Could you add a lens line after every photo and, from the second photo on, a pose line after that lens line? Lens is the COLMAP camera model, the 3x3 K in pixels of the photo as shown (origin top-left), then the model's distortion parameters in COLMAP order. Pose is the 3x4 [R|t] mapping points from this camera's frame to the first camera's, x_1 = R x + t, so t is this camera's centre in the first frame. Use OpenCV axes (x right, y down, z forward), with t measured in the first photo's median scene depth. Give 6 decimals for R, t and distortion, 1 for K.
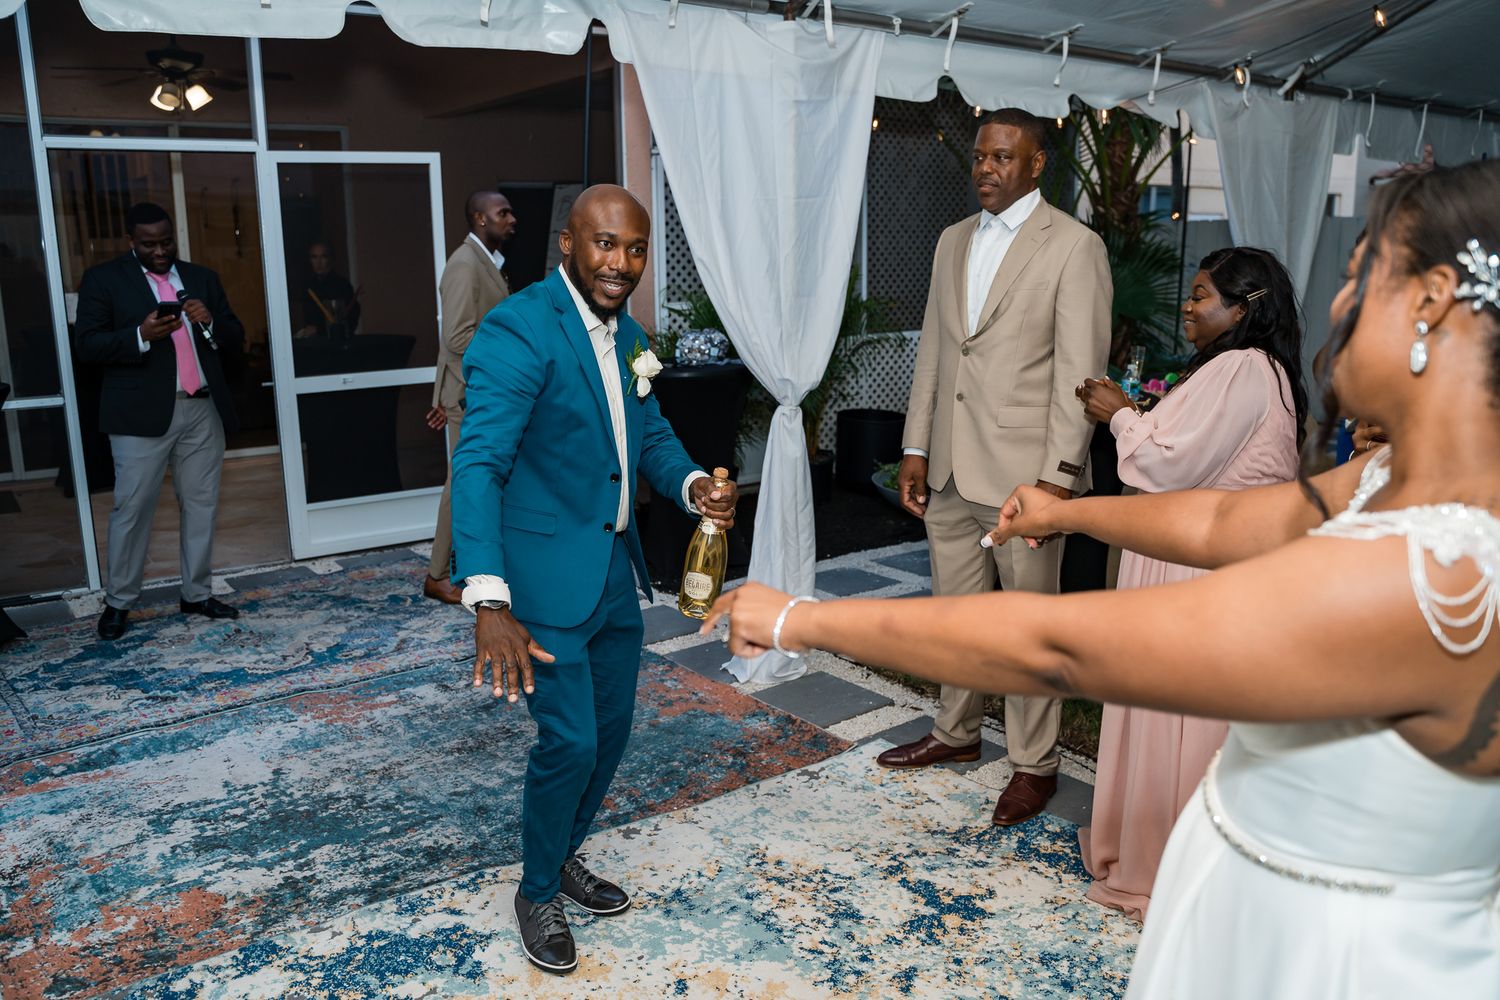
lens RADIAL K [[1211.9, 0, 752.5], [0, 1211.9, 502.5], [0, 0, 1]] dist [-0.108921, 0.071900]
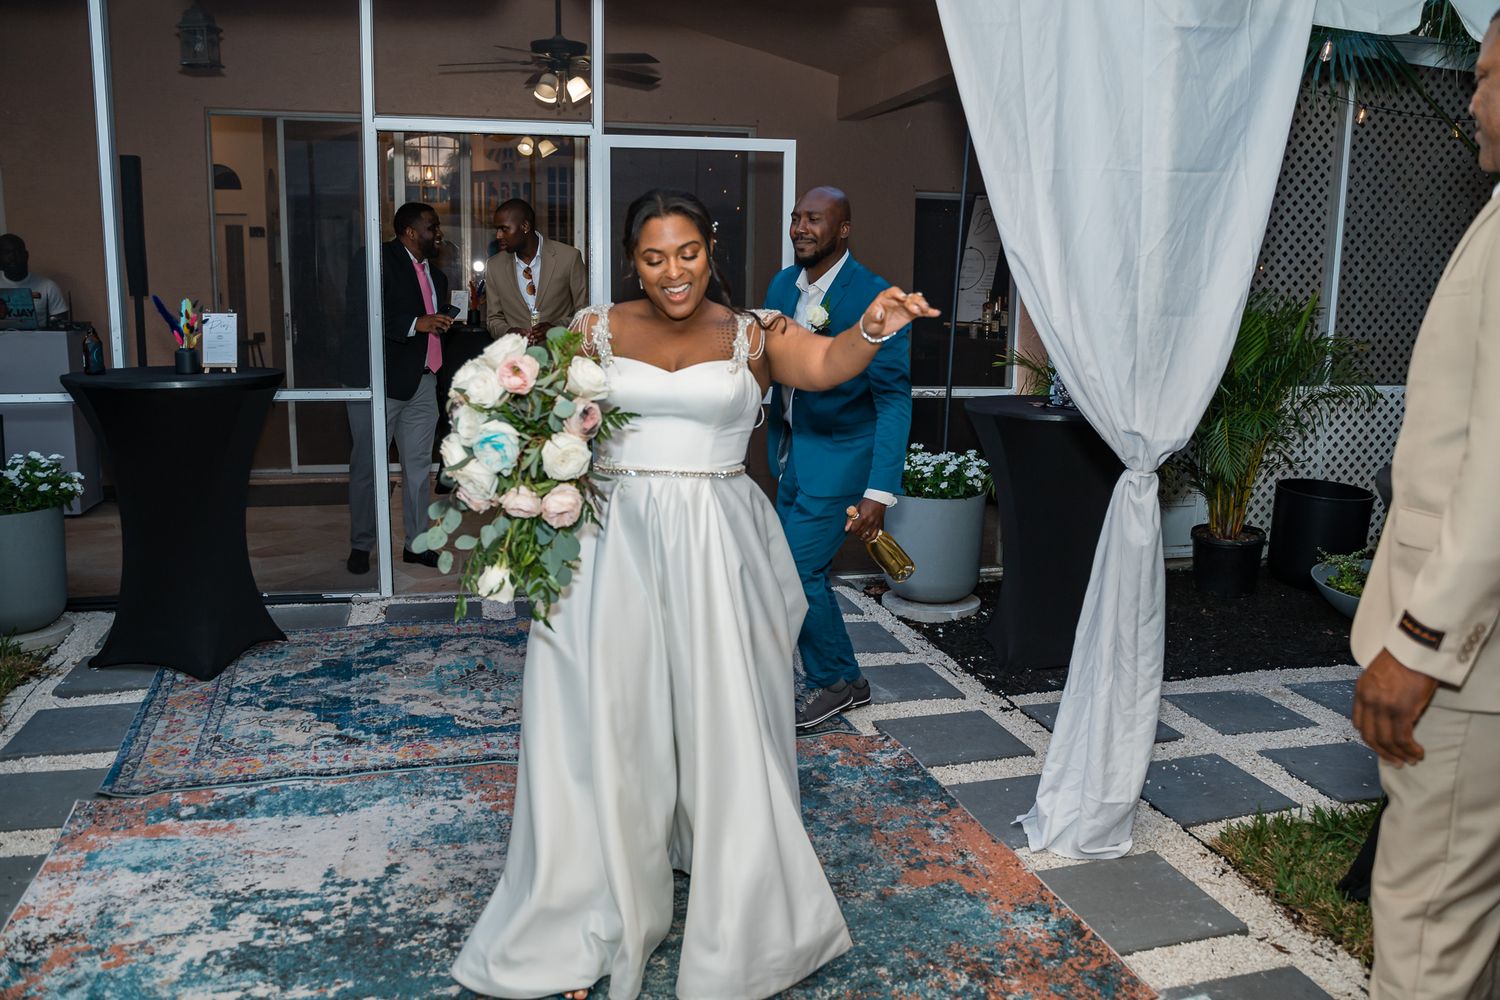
lens RADIAL K [[1211.9, 0, 750.2], [0, 1211.9, 502.0], [0, 0, 1]] dist [-0.108921, 0.071900]
pose [[0.921004, 0.097298, -0.377205, 0.085178], [-0.108114, 0.994110, -0.007552, -0.032808], [0.374249, 0.047737, 0.926099, 0.281138]]
